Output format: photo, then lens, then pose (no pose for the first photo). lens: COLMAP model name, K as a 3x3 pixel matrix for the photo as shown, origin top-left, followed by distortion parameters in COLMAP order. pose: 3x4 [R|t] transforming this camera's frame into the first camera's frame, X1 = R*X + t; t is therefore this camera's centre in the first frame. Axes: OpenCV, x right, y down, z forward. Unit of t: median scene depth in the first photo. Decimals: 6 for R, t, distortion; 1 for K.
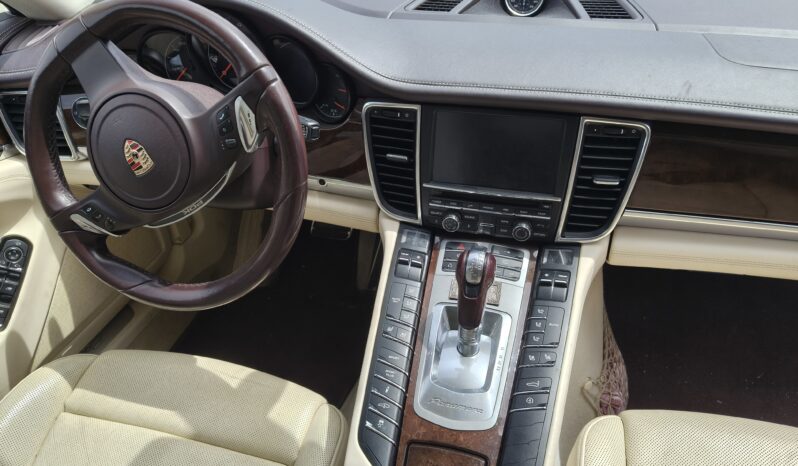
lens RADIAL K [[545.9, 0, 399.0], [0, 545.9, 233.0], [0, 0, 1]] dist [-0.001170, -0.000495]
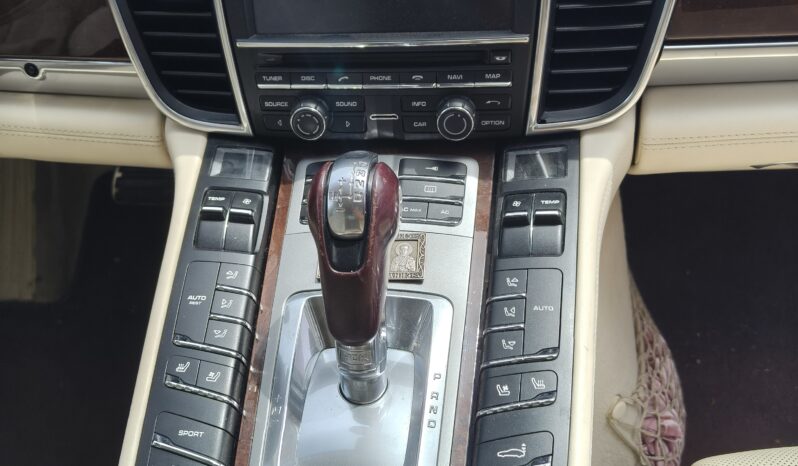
lens RADIAL K [[555.8, 0, 454.2], [0, 555.8, 233.3], [0, 0, 1]] dist [0.059310, -0.000039]
pose [[0.984705, -0.116820, 0.129262, 0.150345], [0.113773, 0.993031, 0.030741, 0.079608], [-0.131952, -0.015564, 0.991134, 0.523884]]
